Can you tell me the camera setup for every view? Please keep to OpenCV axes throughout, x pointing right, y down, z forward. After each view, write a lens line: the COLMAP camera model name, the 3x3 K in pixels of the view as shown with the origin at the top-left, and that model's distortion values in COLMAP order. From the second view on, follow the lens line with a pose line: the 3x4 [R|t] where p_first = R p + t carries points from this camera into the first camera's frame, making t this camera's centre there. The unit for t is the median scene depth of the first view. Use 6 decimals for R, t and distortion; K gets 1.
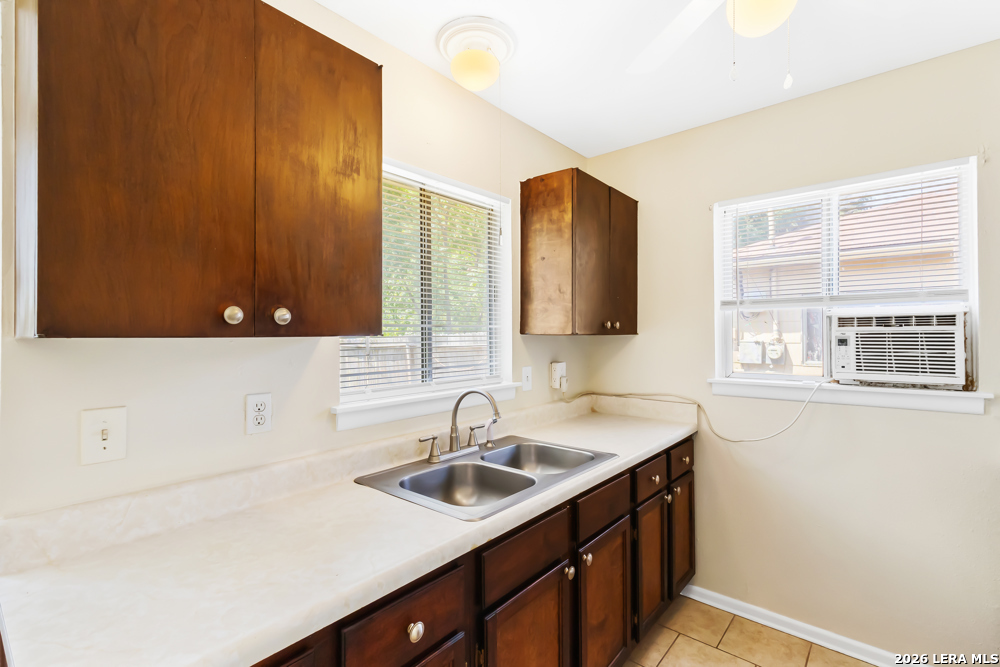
lens RADIAL K [[471.8, 0, 501.1], [0, 471.8, 335.0], [0, 0, 1]] dist [0.003024, 0.001047]
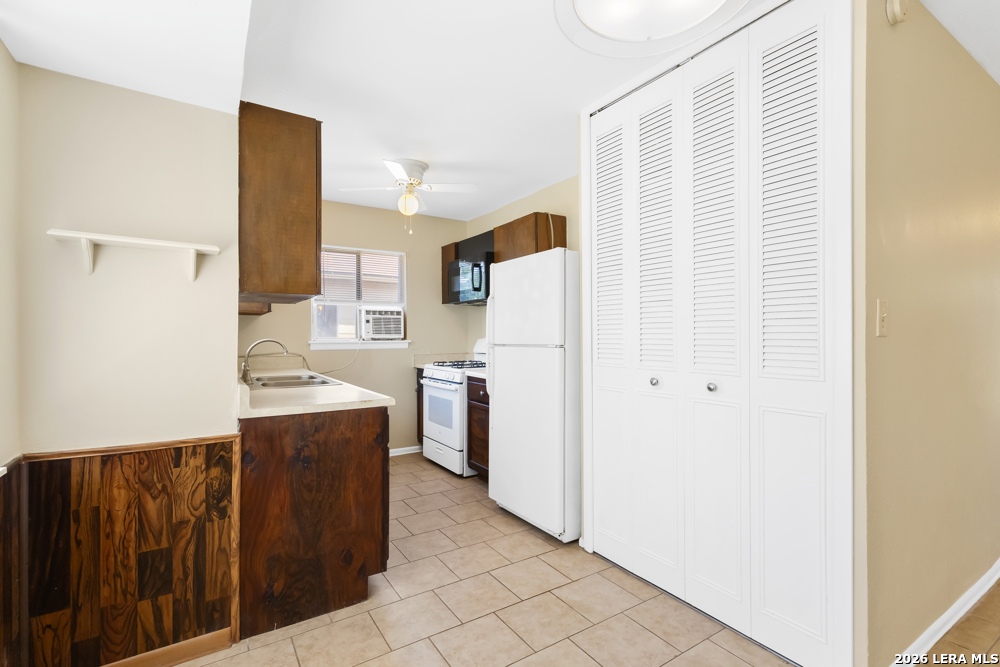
lens RADIAL K [[471.8, 0, 500.2], [0, 471.8, 334.7], [0, 0, 1]] dist [0.003024, 0.001047]
pose [[0.288104, 0.004436, 0.957589, -1.311159], [0.000854, 0.999988, -0.004890, 0.093970], [-0.957599, 0.002227, 0.288097, -0.268474]]
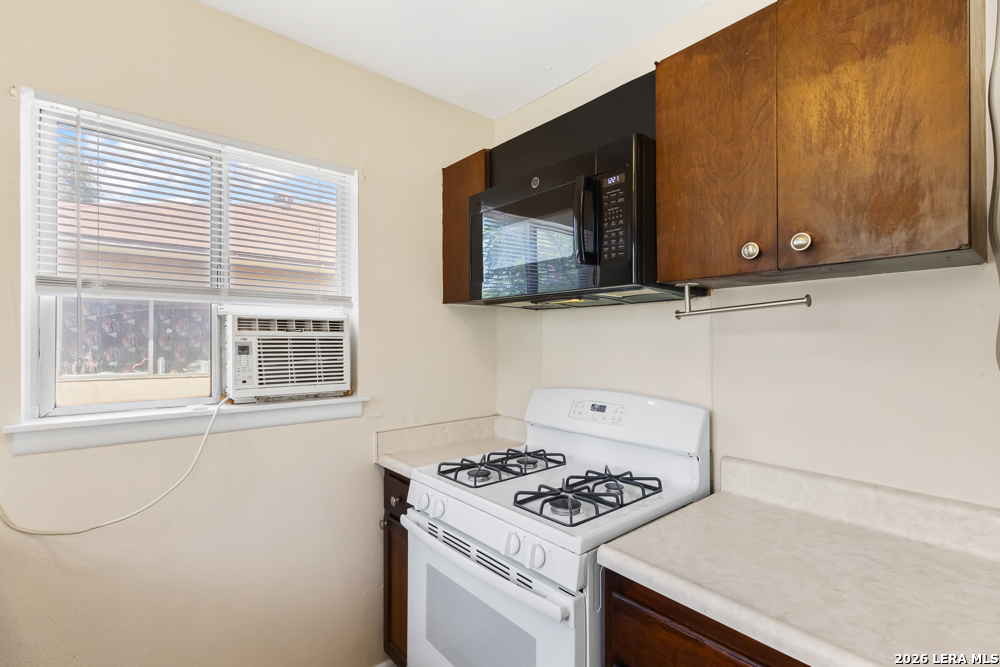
lens RADIAL K [[471.8, 0, 502.0], [0, 471.8, 336.7], [0, 0, 1]] dist [0.003024, 0.001047]
pose [[0.144922, 0.012404, 0.989365, 0.018729], [-0.004940, 0.999918, -0.011813, 0.000692], [-0.989431, -0.003176, 0.144971, 0.488142]]
